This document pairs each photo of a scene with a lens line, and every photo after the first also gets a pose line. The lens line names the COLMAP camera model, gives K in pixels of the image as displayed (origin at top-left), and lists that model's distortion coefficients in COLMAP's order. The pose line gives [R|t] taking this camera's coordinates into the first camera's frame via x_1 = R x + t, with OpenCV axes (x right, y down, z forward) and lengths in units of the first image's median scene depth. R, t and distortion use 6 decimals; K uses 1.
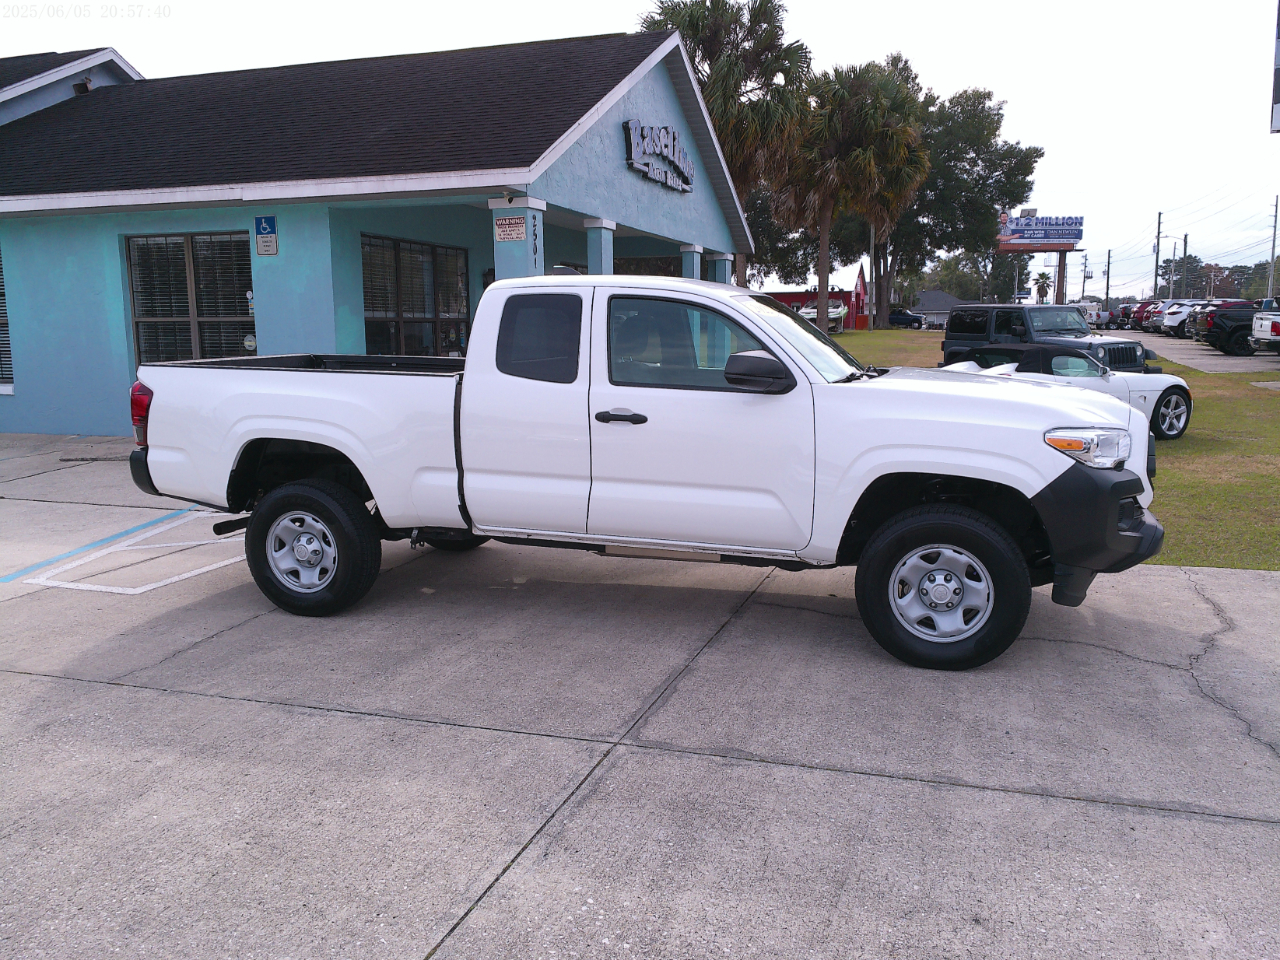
lens RADIAL K [[1025.3, 0, 647.7], [0, 1025.3, 468.5], [0, 0, 1]] dist [0.020205, -0.013806]
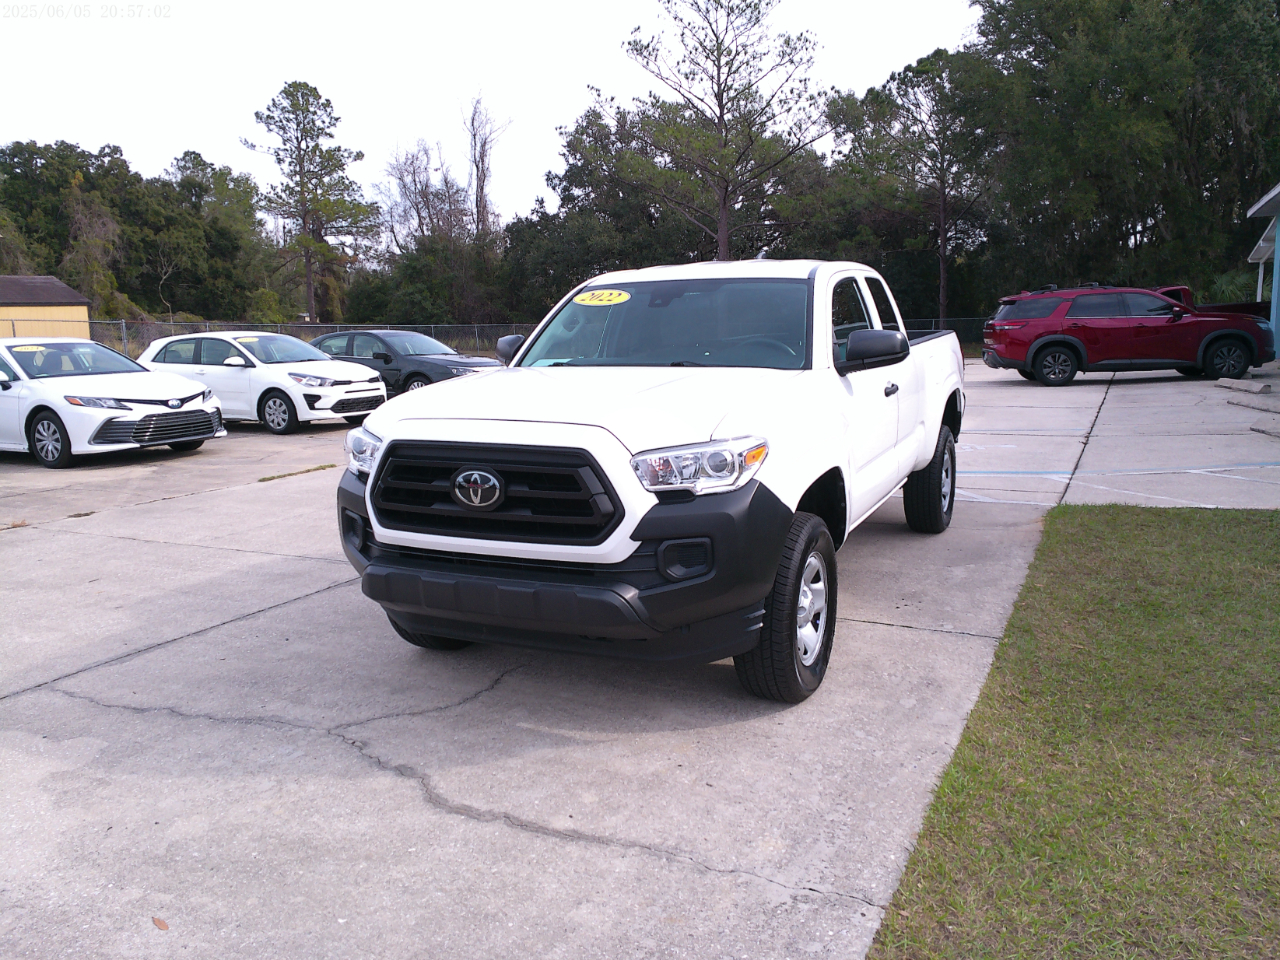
lens RADIAL K [[1023.4, 0, 651.8], [0, 1023.4, 451.3], [0, 0, 1]] dist [0.021146, -0.015698]
pose [[-0.126253, 0.142624, -0.981692, 1.158673], [-0.120791, 0.980036, 0.157918, -0.172559], [0.984617, 0.138517, -0.106505, 1.194063]]
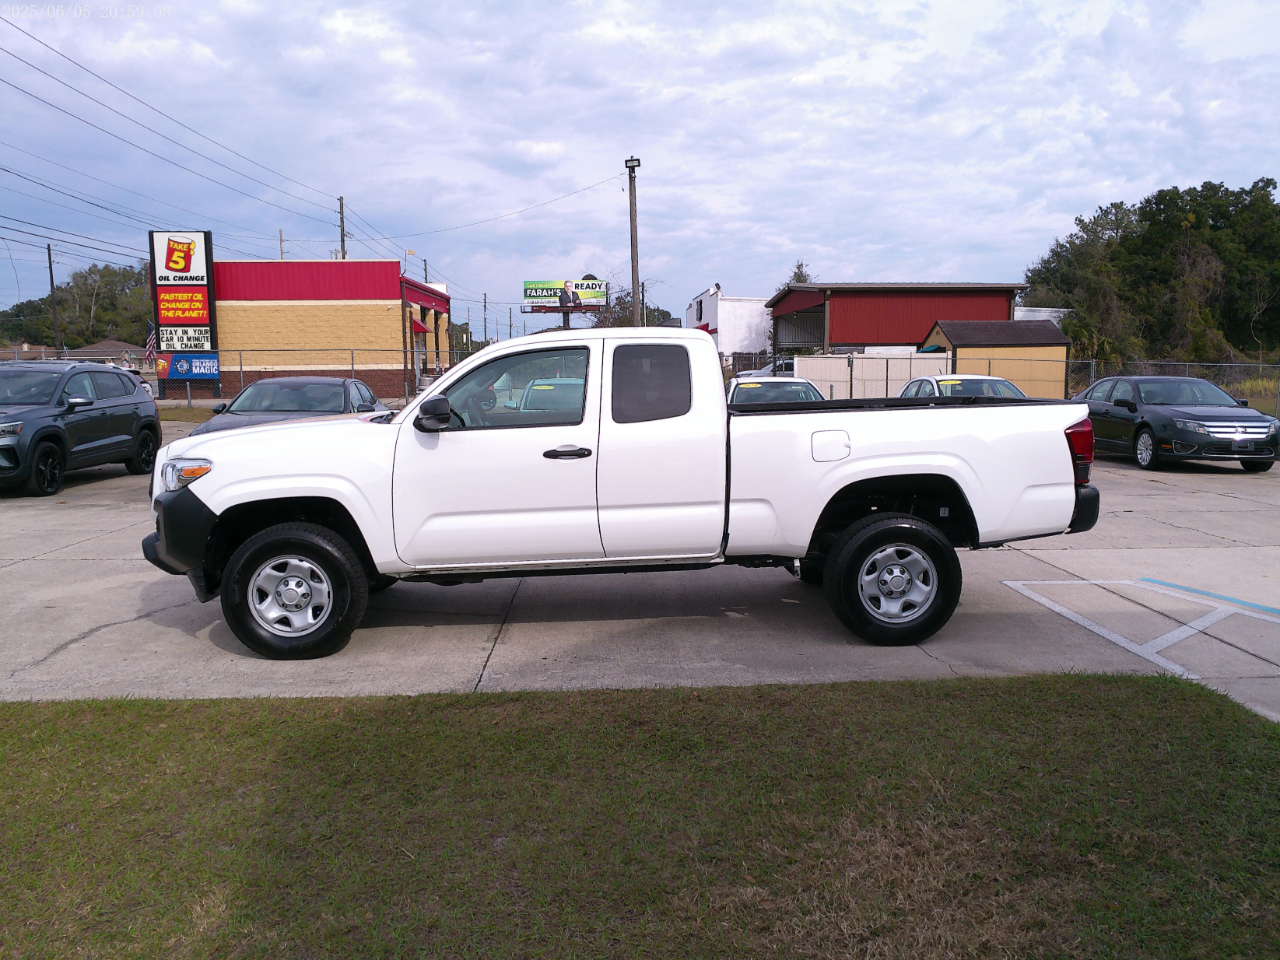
lens RADIAL K [[1025.3, 0, 647.7], [0, 1025.3, 468.5], [0, 0, 1]] dist [0.020205, -0.013806]
pose [[-0.933878, 0.052459, -0.353722, 0.394381], [-0.033757, 0.971830, 0.233251, -0.342146], [0.355994, 0.229769, -0.905801, 2.350750]]
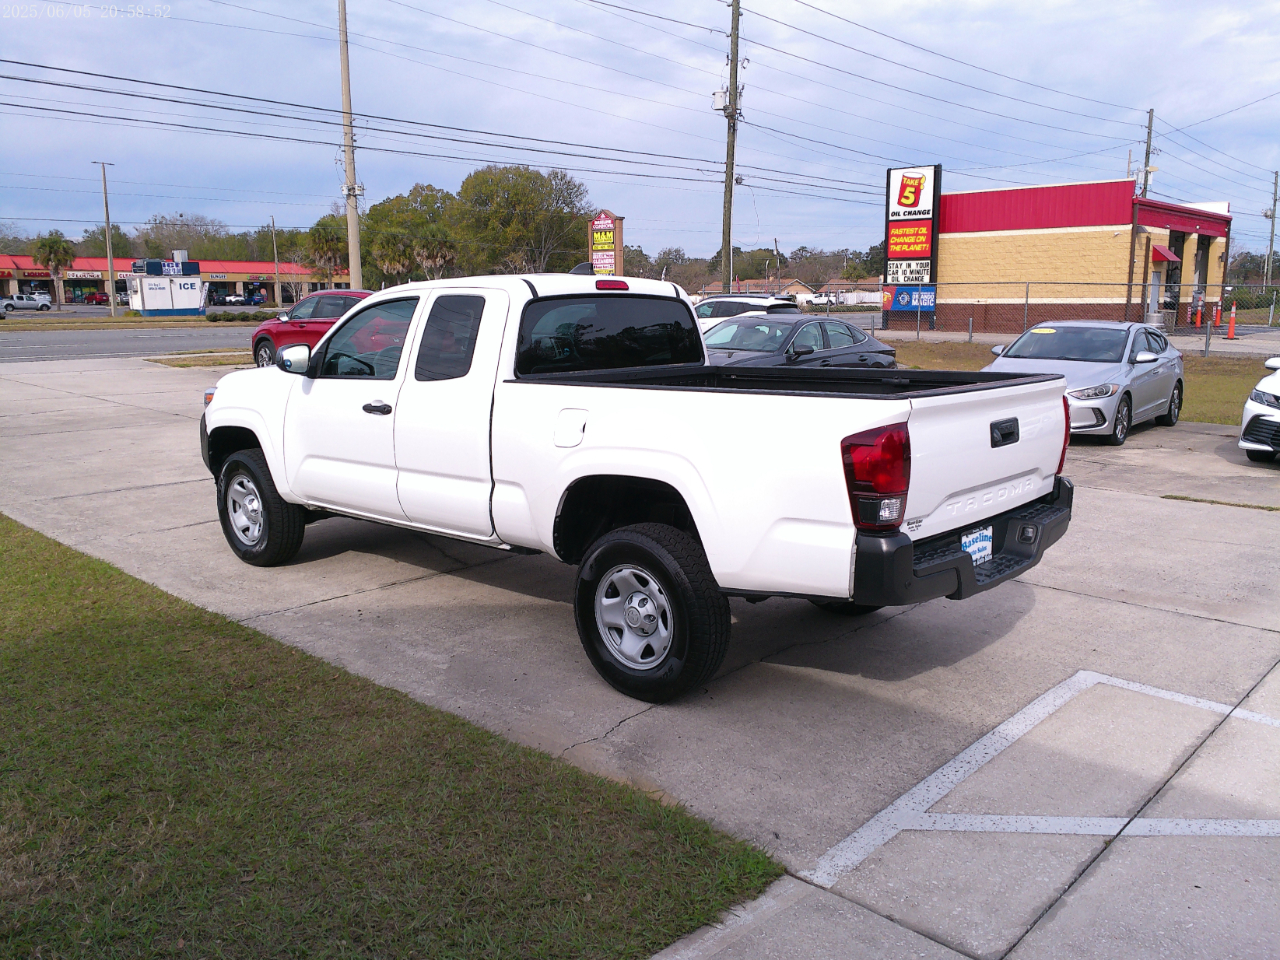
lens RADIAL K [[1024.8, 0, 640.0], [0, 1024.8, 480.0], [0, 0, 1]] dist [0.004797, 0.000798]
pose [[-0.910342, -0.063279, 0.408991, -0.608936], [0.066334, 0.953155, 0.295119, -0.324037], [-0.408506, 0.295789, -0.863499, 2.149666]]
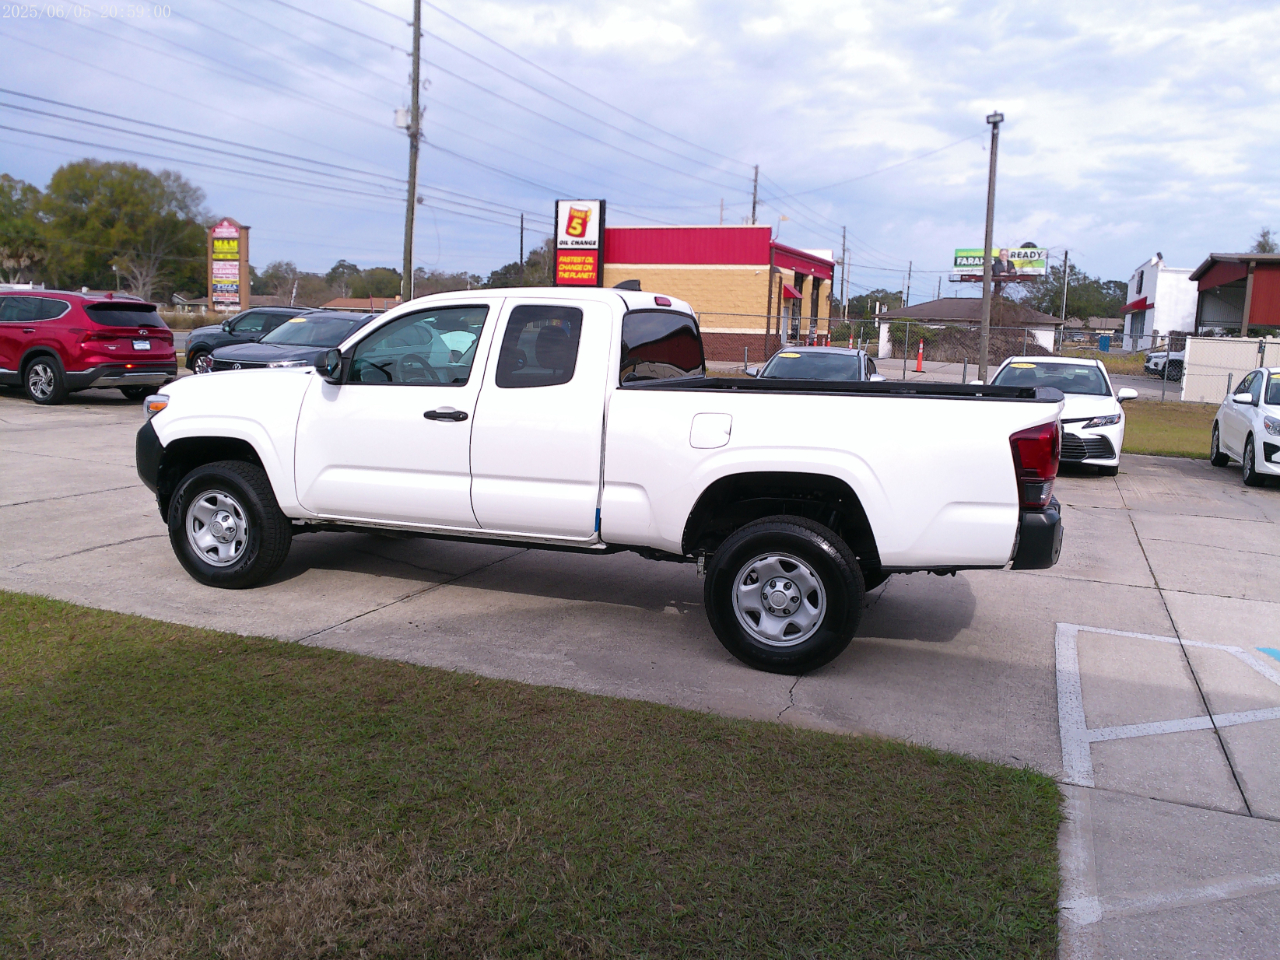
lens RADIAL K [[1020.5, 0, 644.3], [0, 1020.5, 462.3], [0, 0, 1]] dist [0.024540, -0.035089]
pose [[-0.998114, -0.032768, 0.051910, -0.182251], [-0.017637, 0.963037, 0.268791, -0.340313], [-0.058799, 0.267369, -0.961799, 2.338475]]
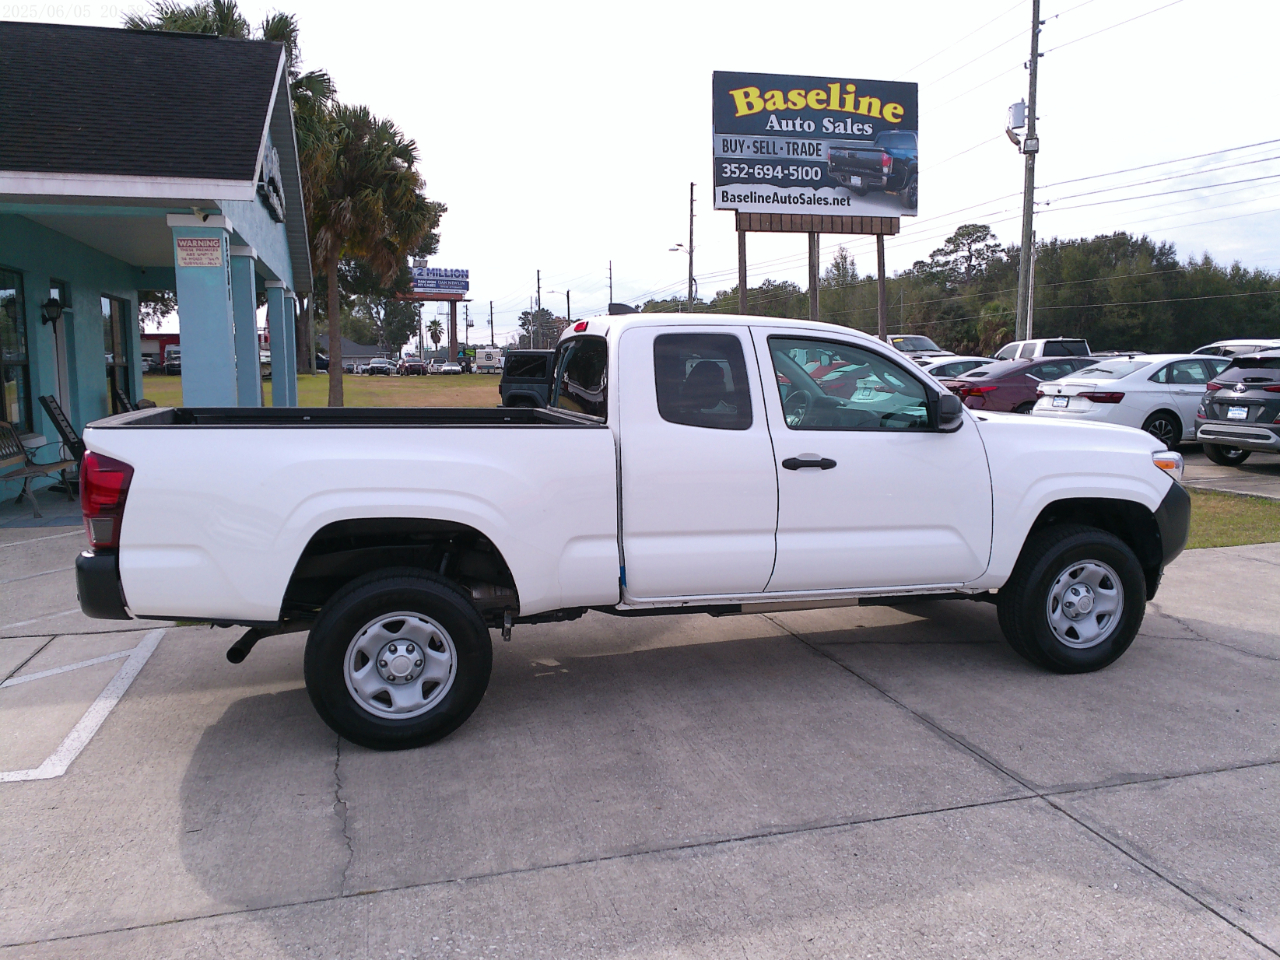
lens RADIAL K [[1023.4, 0, 651.8], [0, 1023.4, 451.3], [0, 0, 1]] dist [0.021146, -0.015698]
pose [[0.831754, -0.045259, 0.553296, -0.653610], [0.077761, 0.996343, -0.035397, -0.037876], [-0.549671, 0.072467, 0.832232, 0.284334]]
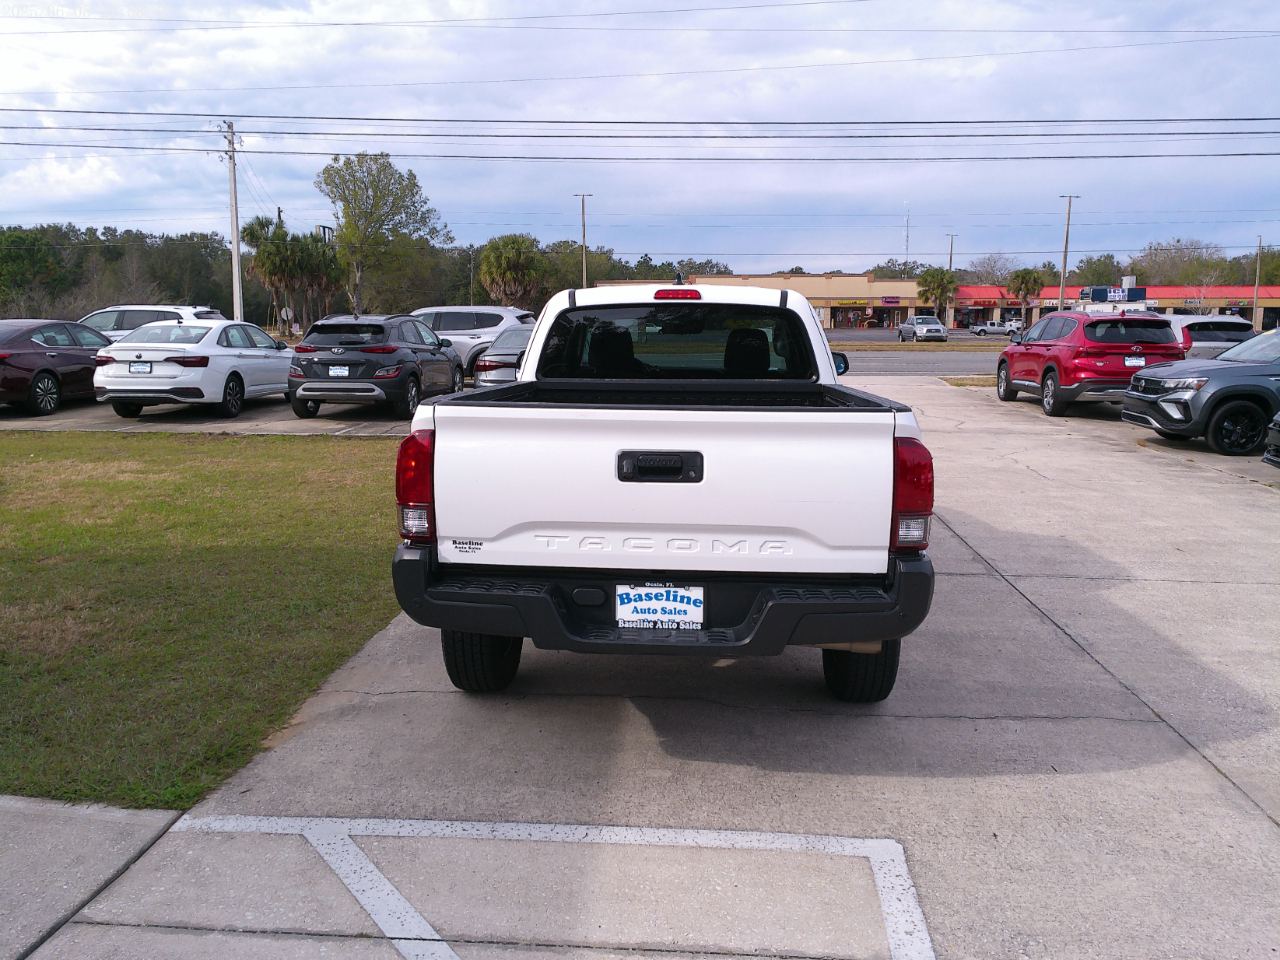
lens RADIAL K [[1017.8, 0, 648.1], [0, 1017.8, 485.3], [0, 0, 1]] dist [0.017976, -0.009968]
pose [[-0.249630, -0.144117, 0.957557, -1.149471], [0.133751, 0.974253, 0.181498, -0.207166], [-0.959060, 0.173381, -0.223927, 1.474476]]
